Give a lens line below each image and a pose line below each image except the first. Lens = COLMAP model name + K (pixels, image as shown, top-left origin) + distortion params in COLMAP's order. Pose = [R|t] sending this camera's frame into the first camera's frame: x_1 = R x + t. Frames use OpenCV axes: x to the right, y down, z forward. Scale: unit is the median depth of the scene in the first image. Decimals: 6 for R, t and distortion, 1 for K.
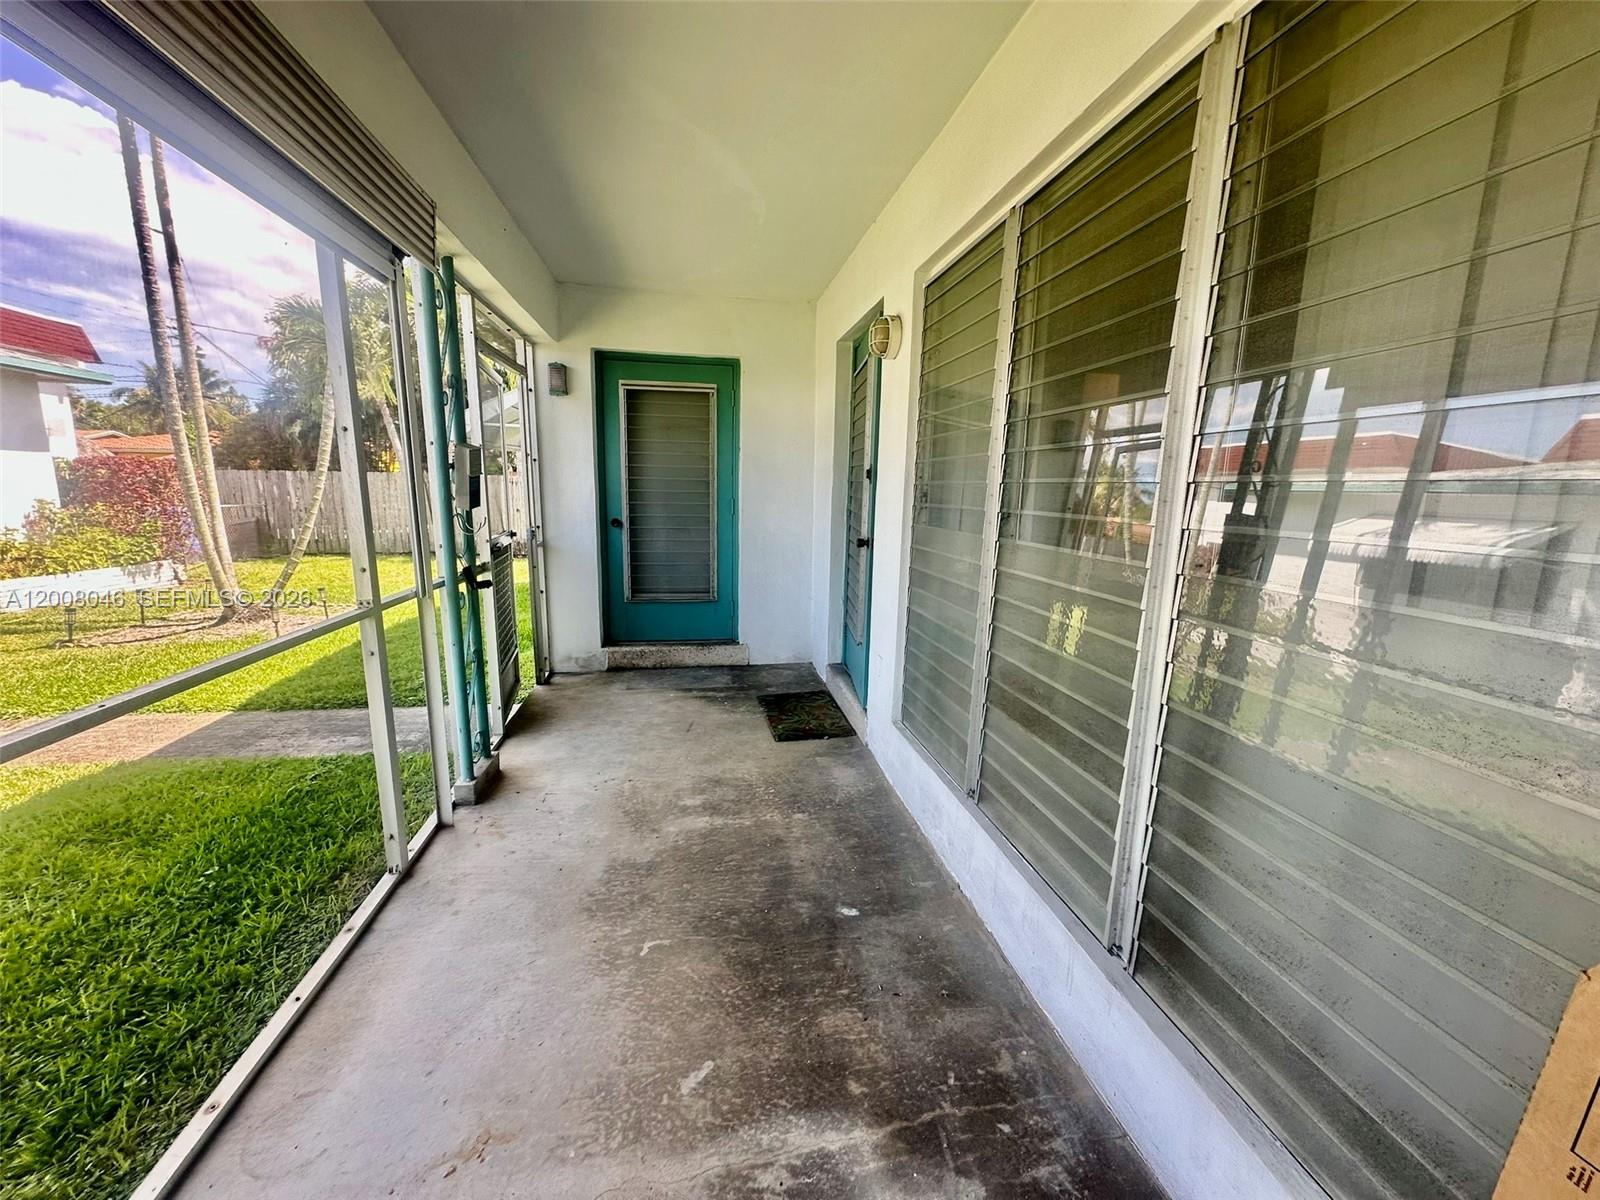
lens RADIAL K [[642.9, 0, 796.0], [0, 642.9, 601.6], [0, 0, 1]] dist [-0.004283, 0.001130]
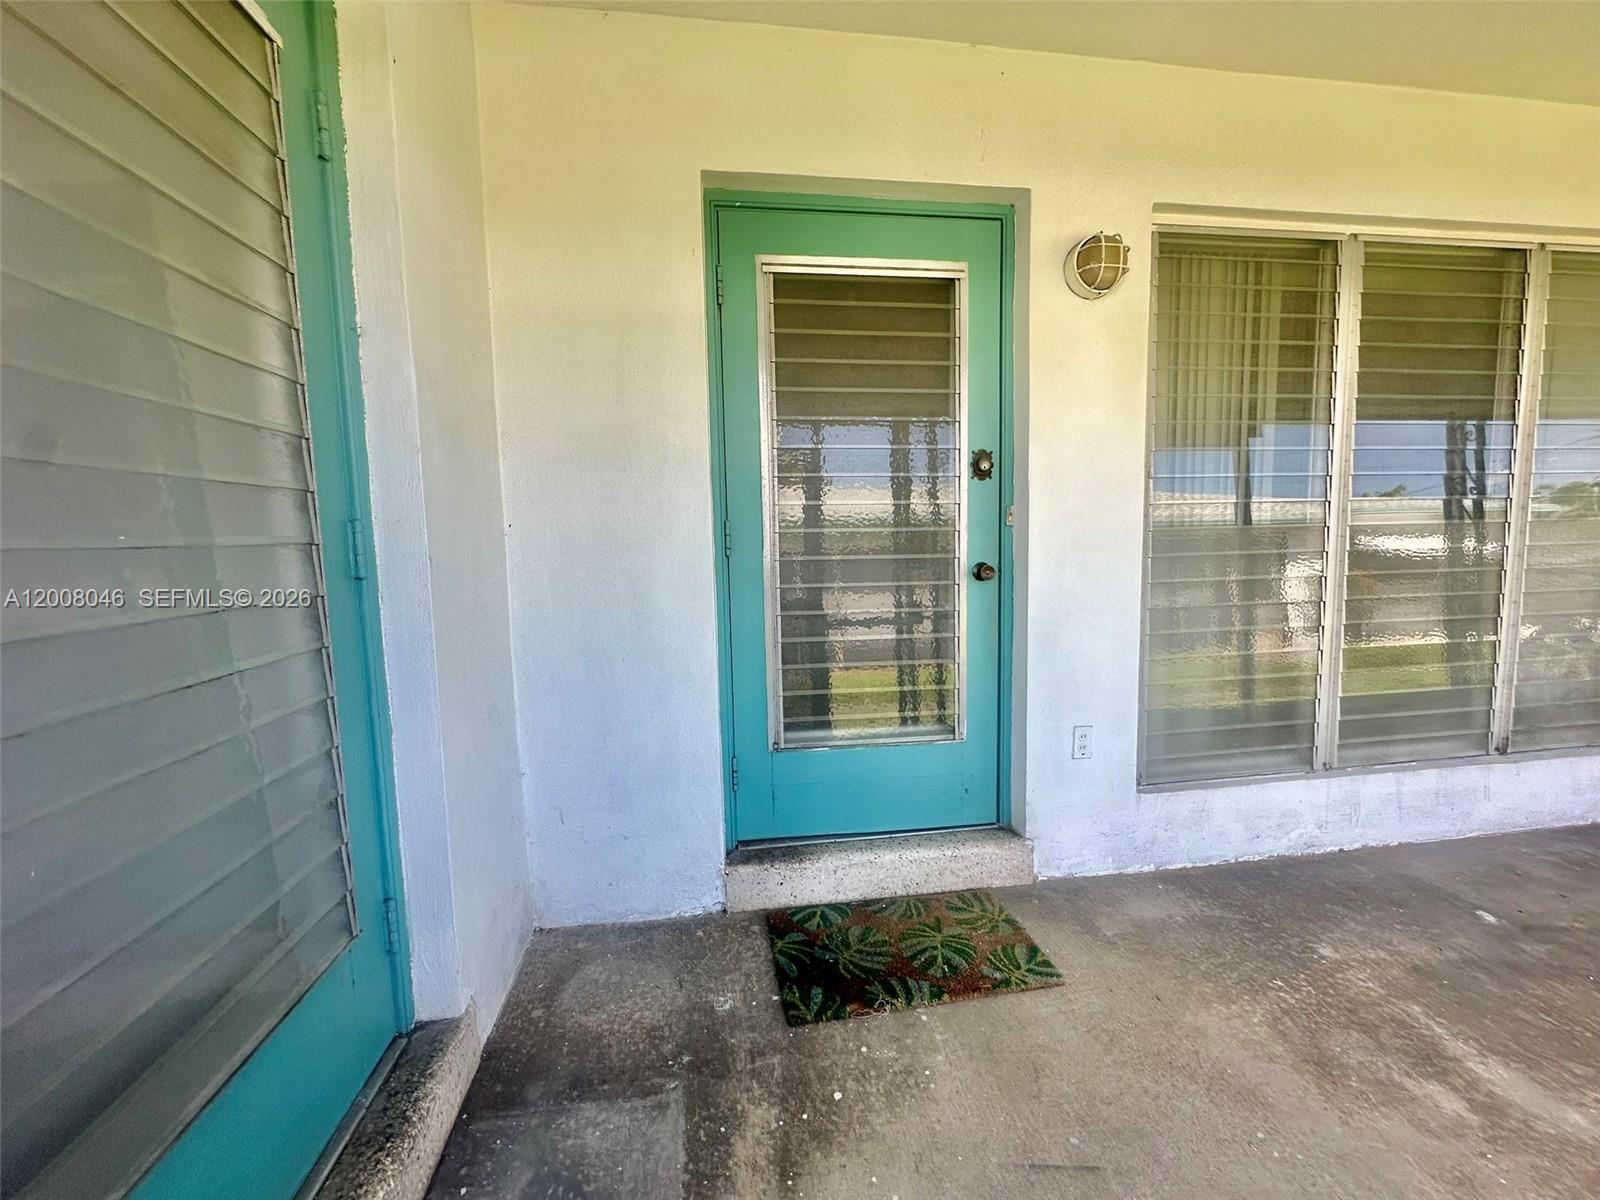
lens RADIAL K [[642.9, 0, 799.3], [0, 642.9, 603.3], [0, 0, 1]] dist [-0.004283, 0.001130]
pose [[0.020943, -0.103117, 0.994449, -0.520164], [0.212151, 0.972473, 0.096370, -0.165143], [-0.977012, 0.208955, 0.042242, 1.176868]]
